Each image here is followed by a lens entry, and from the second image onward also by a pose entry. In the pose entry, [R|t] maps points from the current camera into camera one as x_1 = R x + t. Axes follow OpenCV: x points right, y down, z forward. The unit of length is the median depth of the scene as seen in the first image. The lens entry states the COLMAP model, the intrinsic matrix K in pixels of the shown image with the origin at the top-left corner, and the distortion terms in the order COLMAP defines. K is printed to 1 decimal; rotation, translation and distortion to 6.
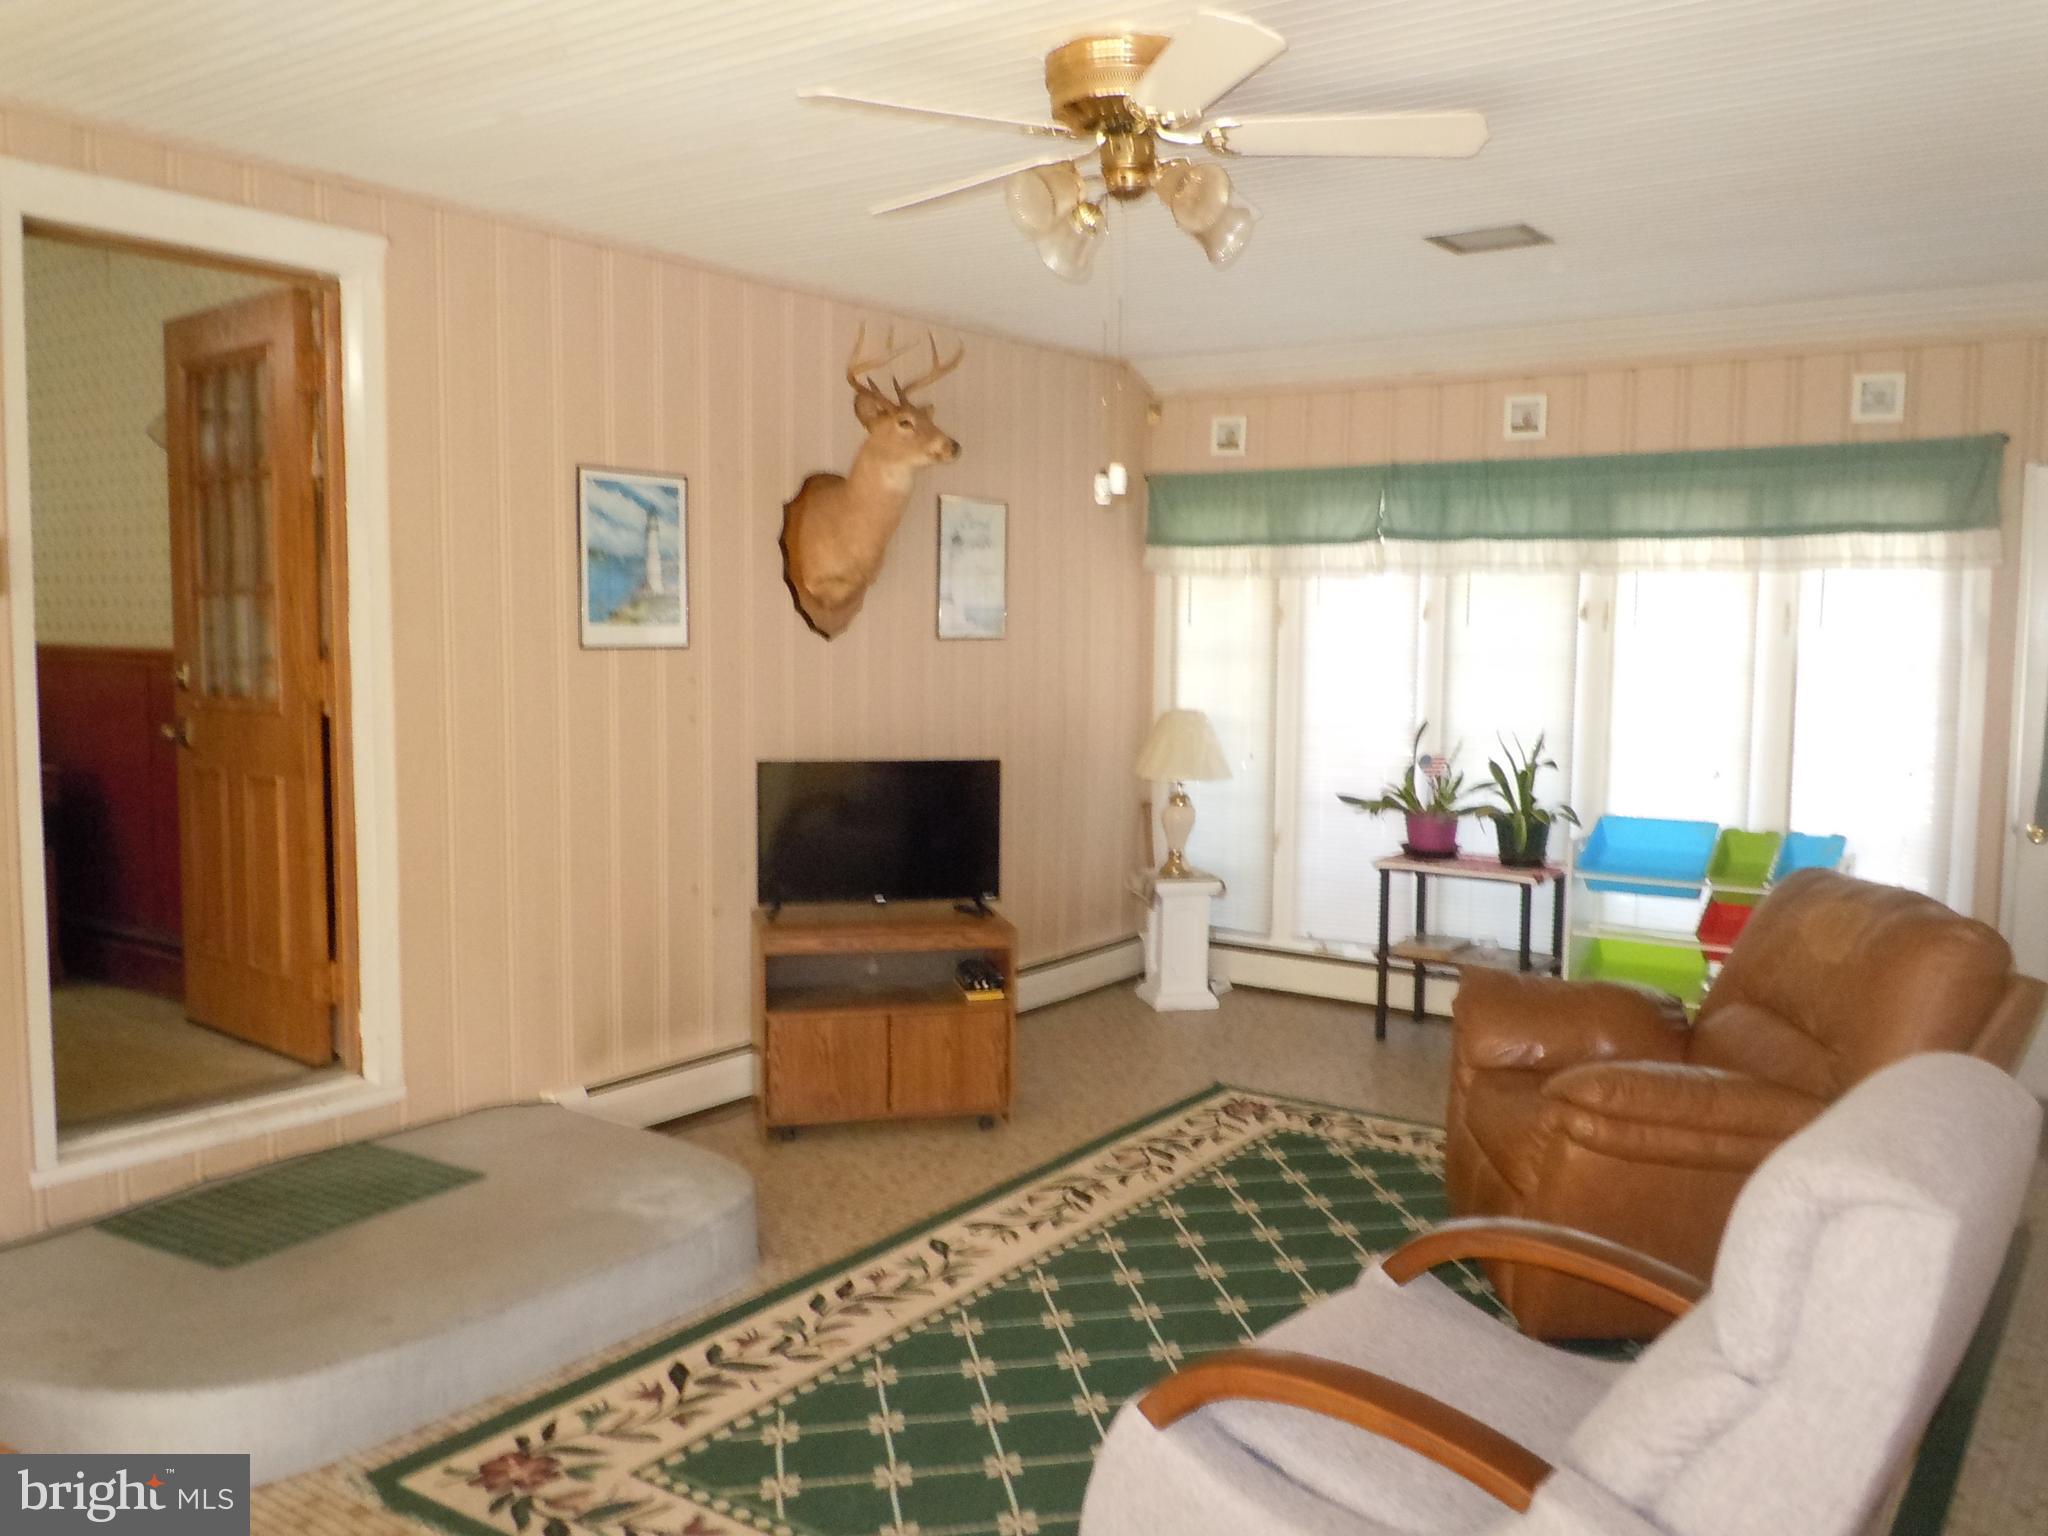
lens RADIAL K [[1693.6, 0, 1026.8], [0, 1693.6, 759.3], [0, 0, 1]] dist [0.015330, -0.072316]
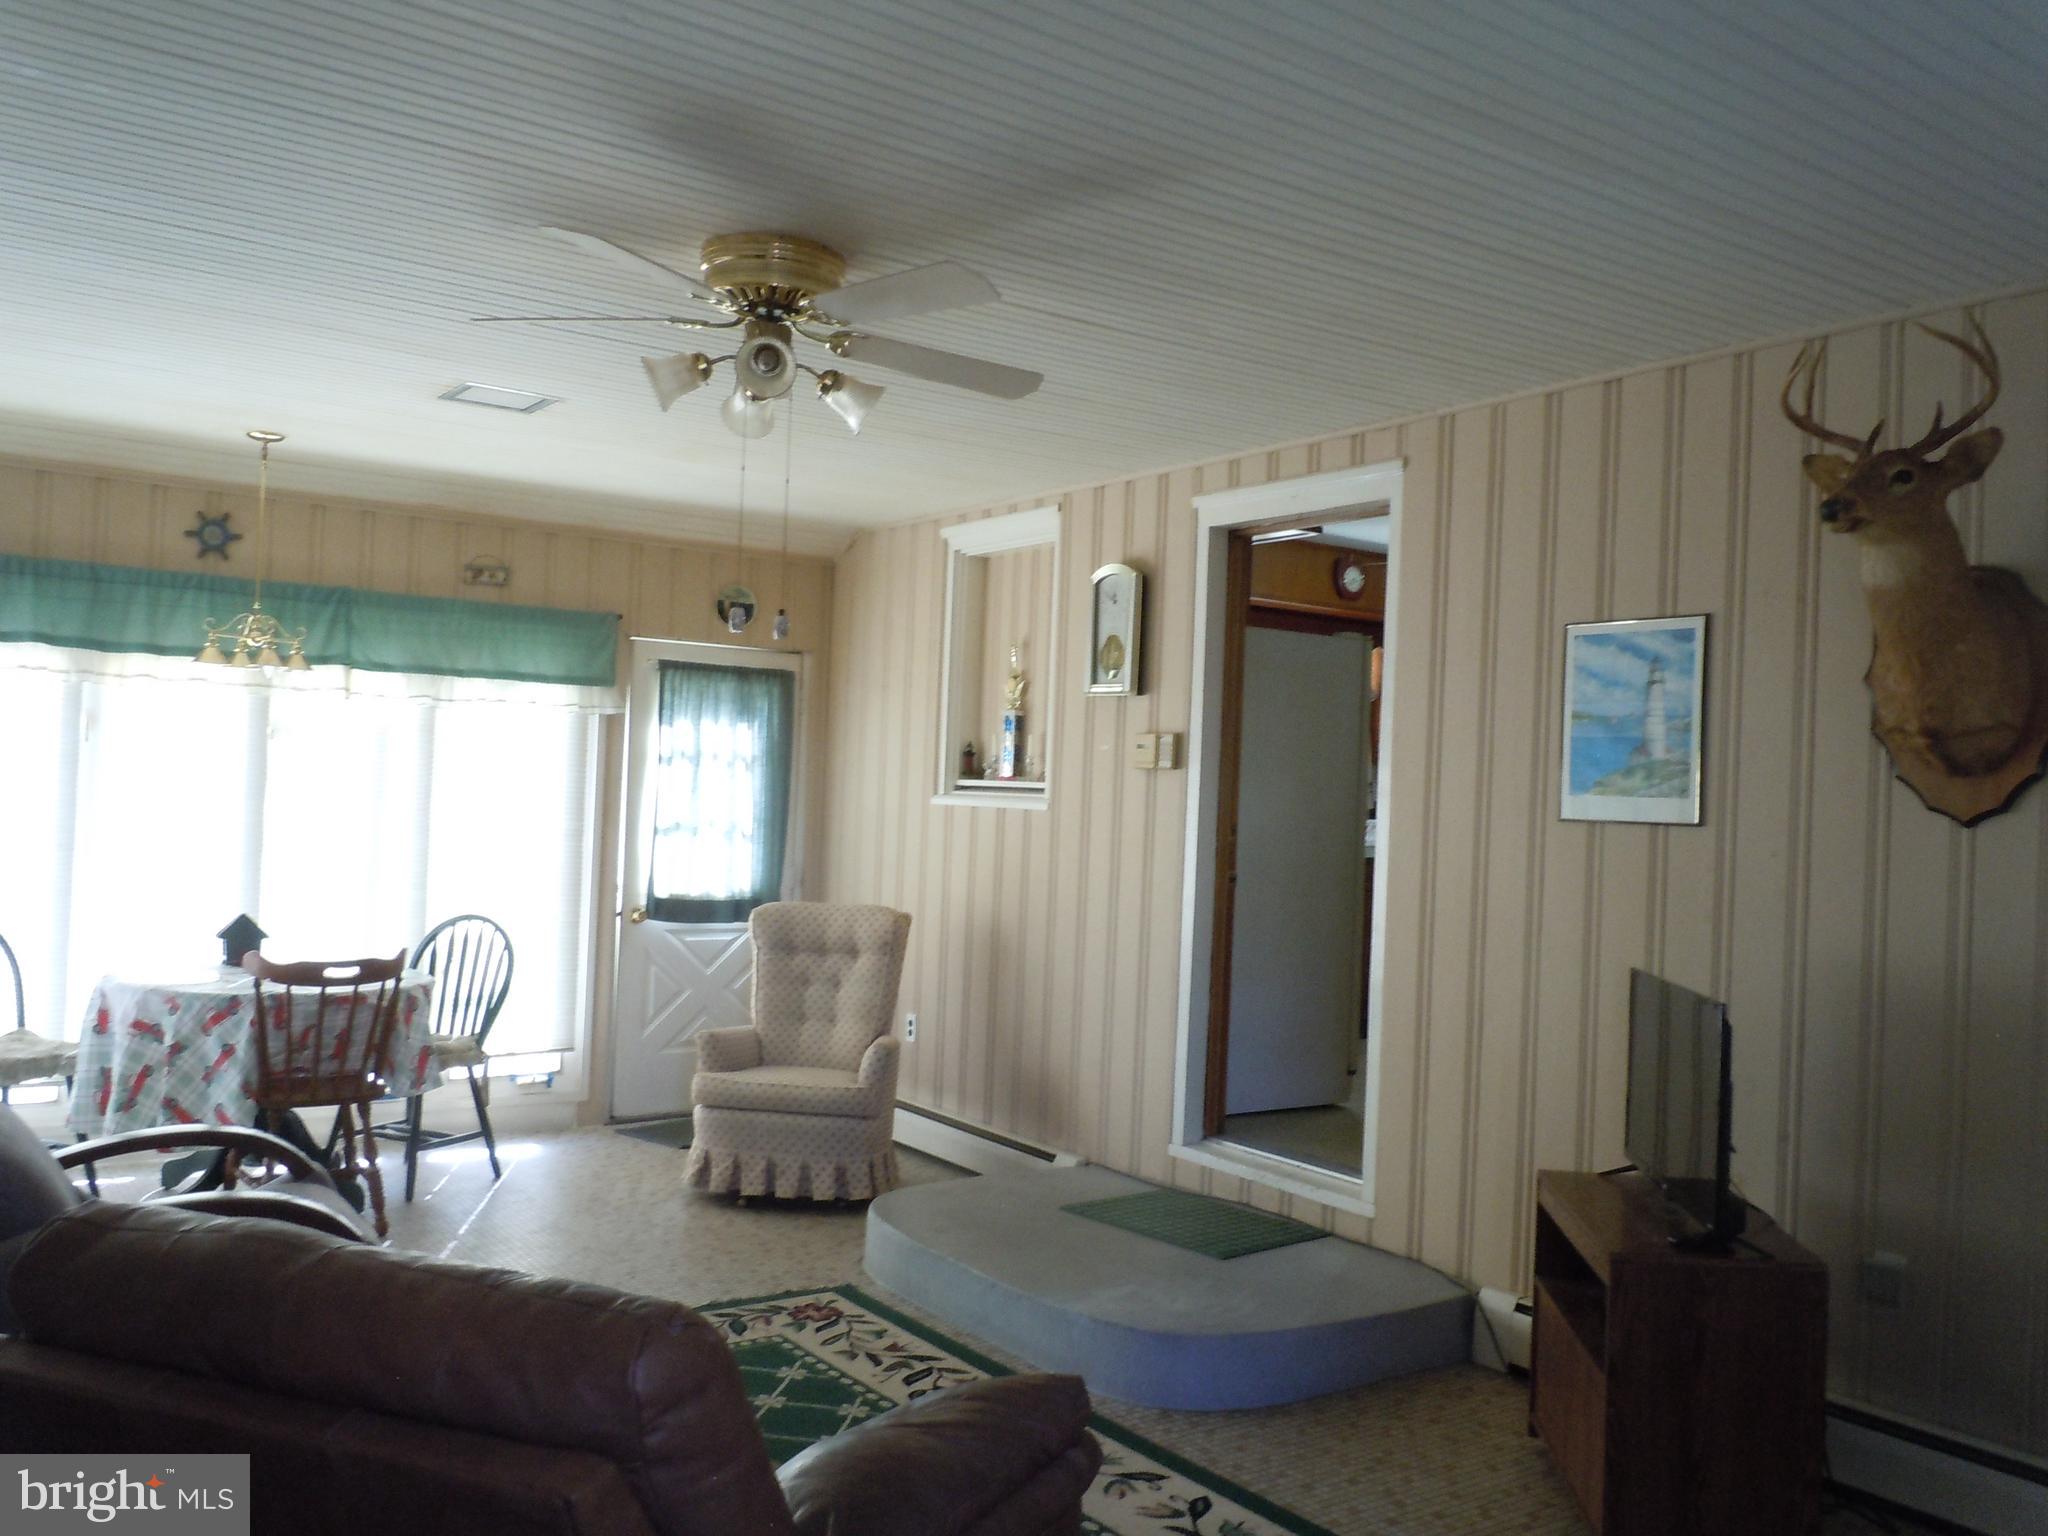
lens RADIAL K [[1693.6, 0, 1025.8], [0, 1693.6, 770.0], [0, 0, 1]] dist [0.015330, -0.072316]
pose [[-0.330939, -0.038386, -0.942871, 0.664597], [-0.119393, 0.992846, 0.001485, -0.056613], [0.936069, 0.113064, -0.333154, 0.982798]]
